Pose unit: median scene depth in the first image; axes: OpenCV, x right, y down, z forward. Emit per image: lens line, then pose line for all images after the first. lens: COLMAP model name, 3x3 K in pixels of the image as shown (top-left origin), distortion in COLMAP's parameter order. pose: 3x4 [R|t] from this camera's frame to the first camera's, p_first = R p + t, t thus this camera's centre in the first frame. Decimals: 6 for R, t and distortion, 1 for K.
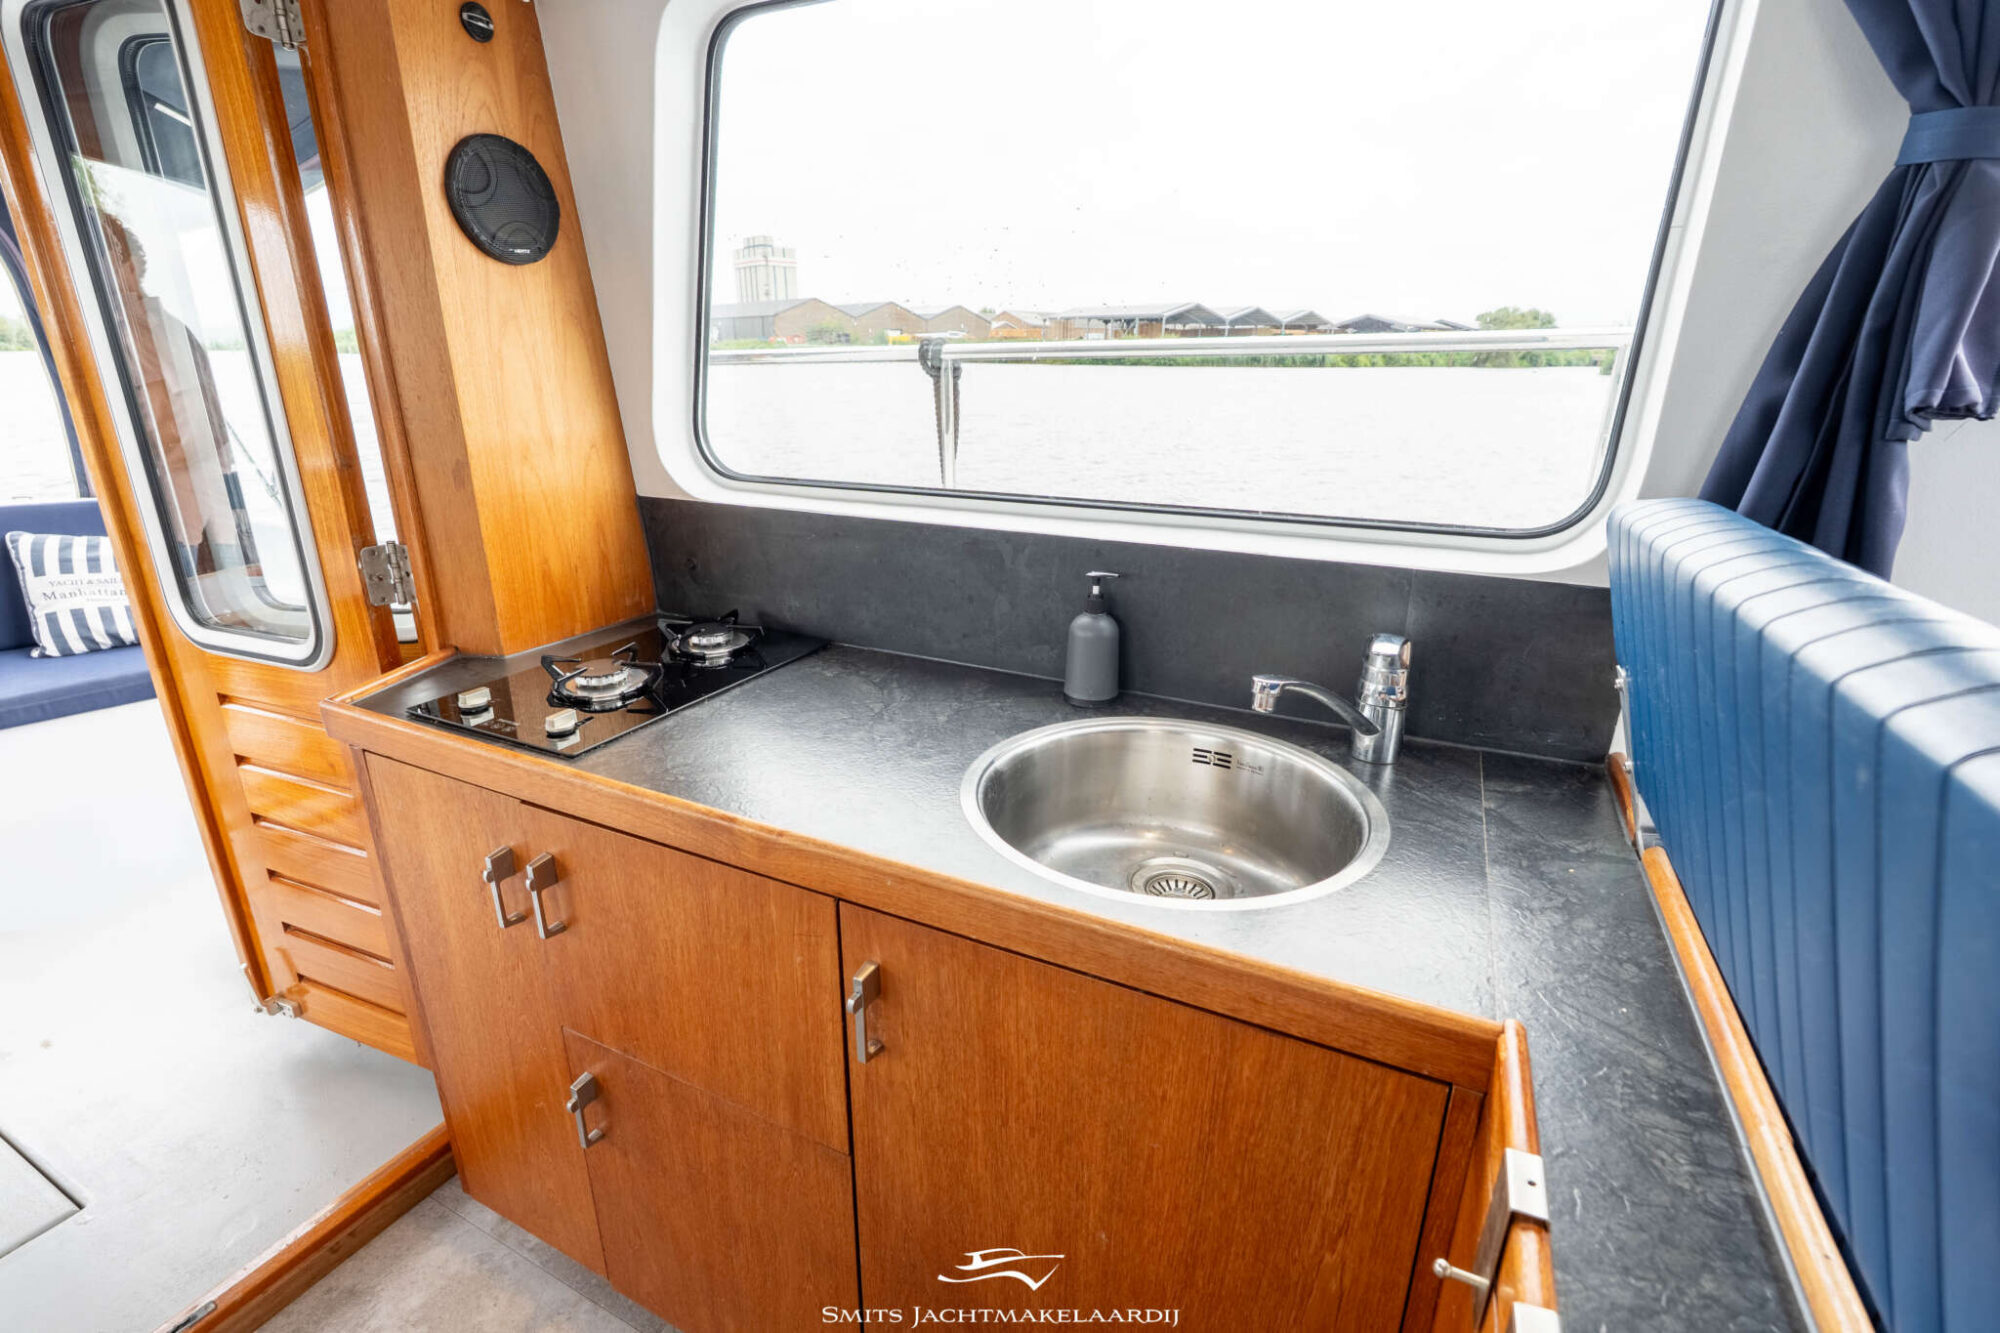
lens RADIAL K [[886.6, 0, 1000.0], [0, 886.6, 667.6], [0, 0, 1]] dist [-0.003813, 0.000379]
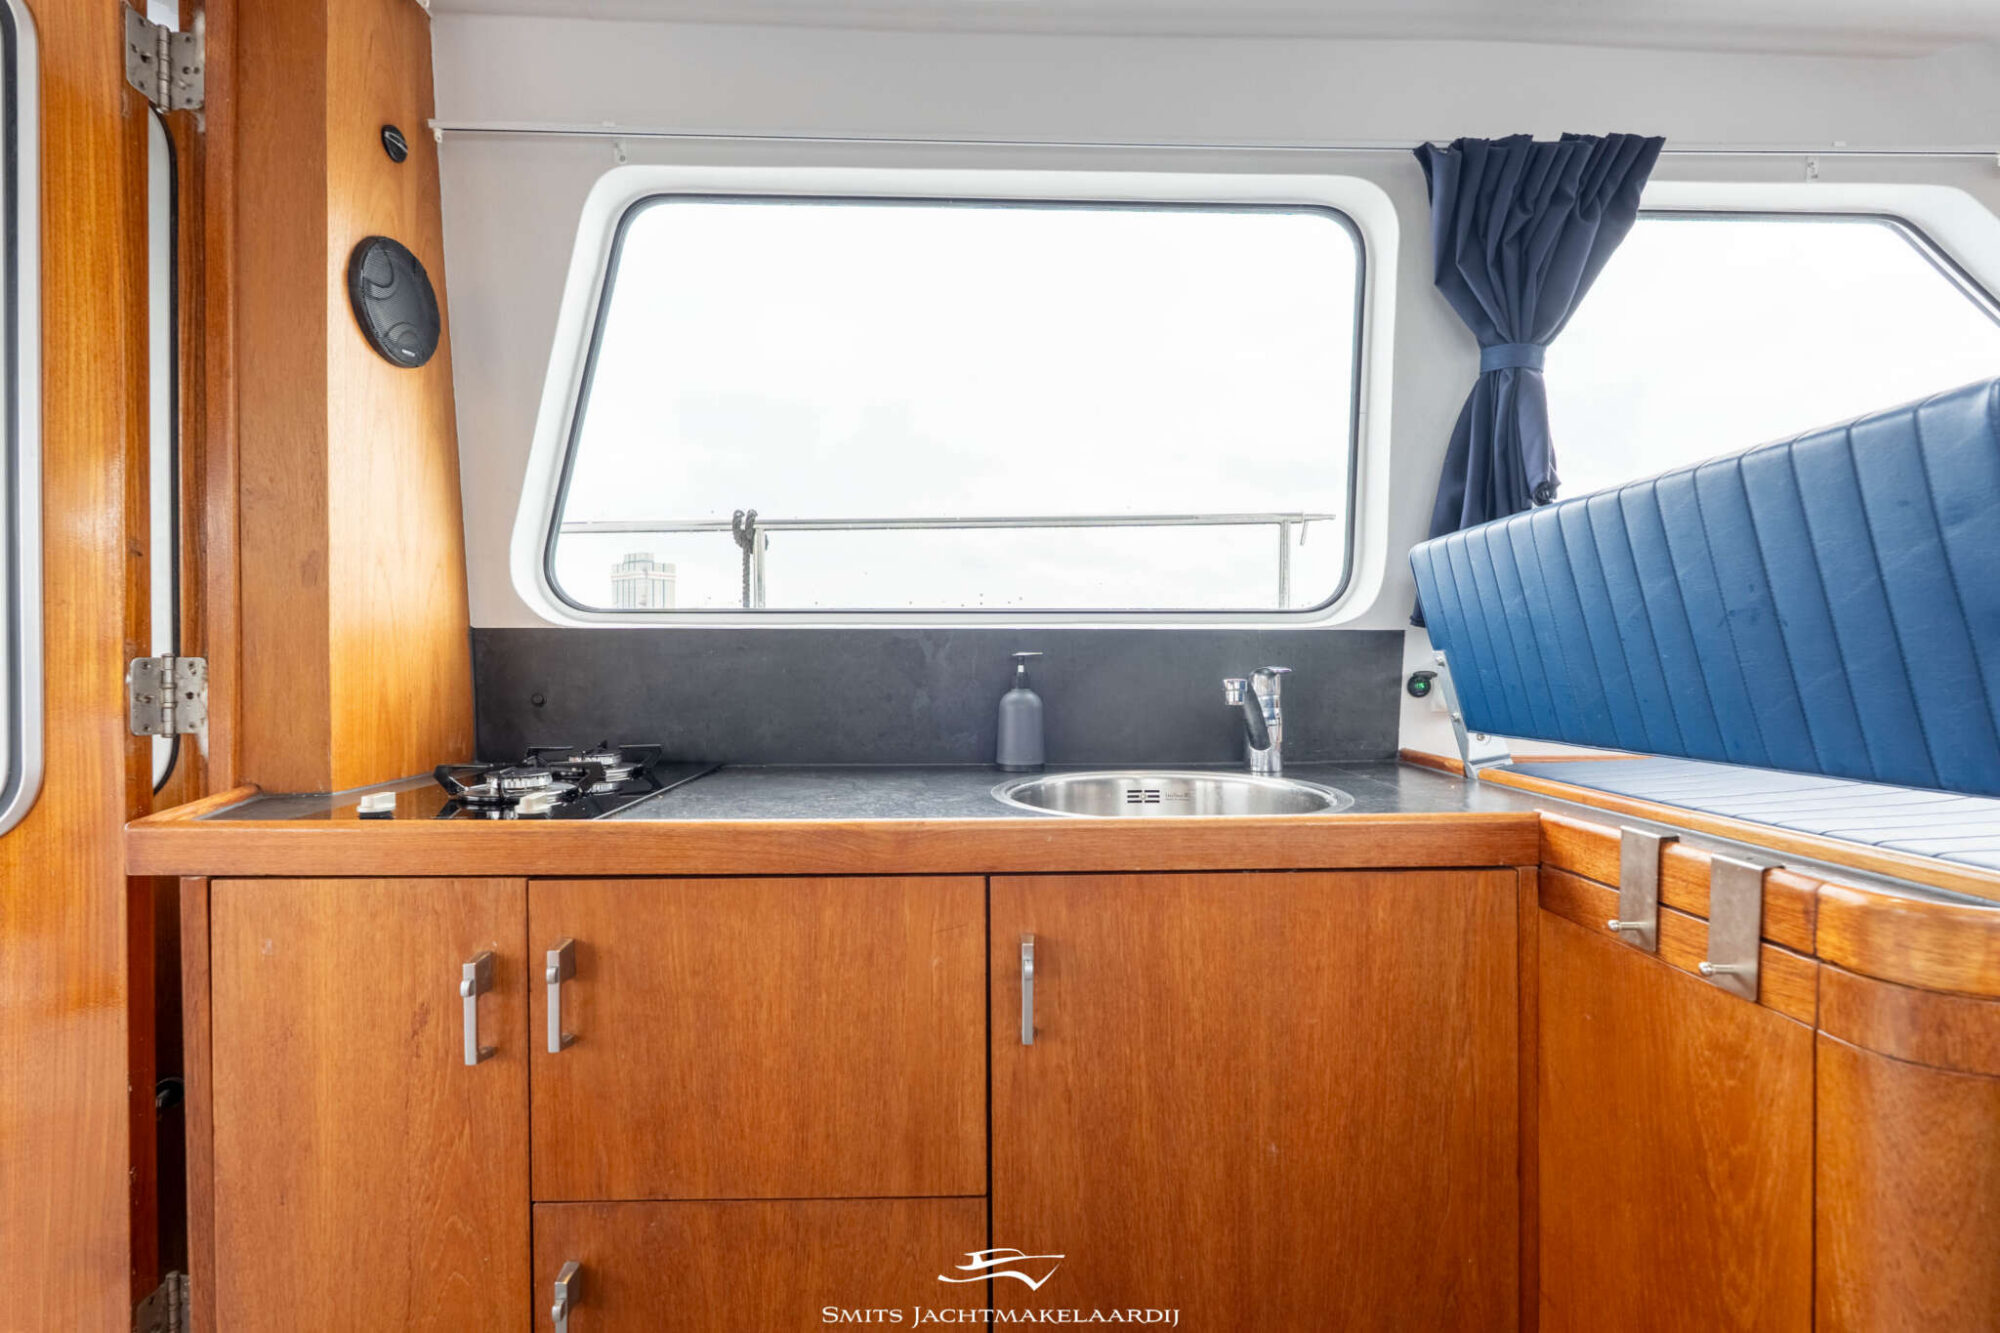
lens RADIAL K [[886.6, 0, 997.2], [0, 886.6, 666.8], [0, 0, 1]] dist [-0.003813, 0.000379]
pose [[0.889704, -0.014908, 0.456295, -0.518367], [0.153847, 0.950798, -0.268913, 0.250096], [-0.429835, 0.309452, 0.848222, 0.035757]]
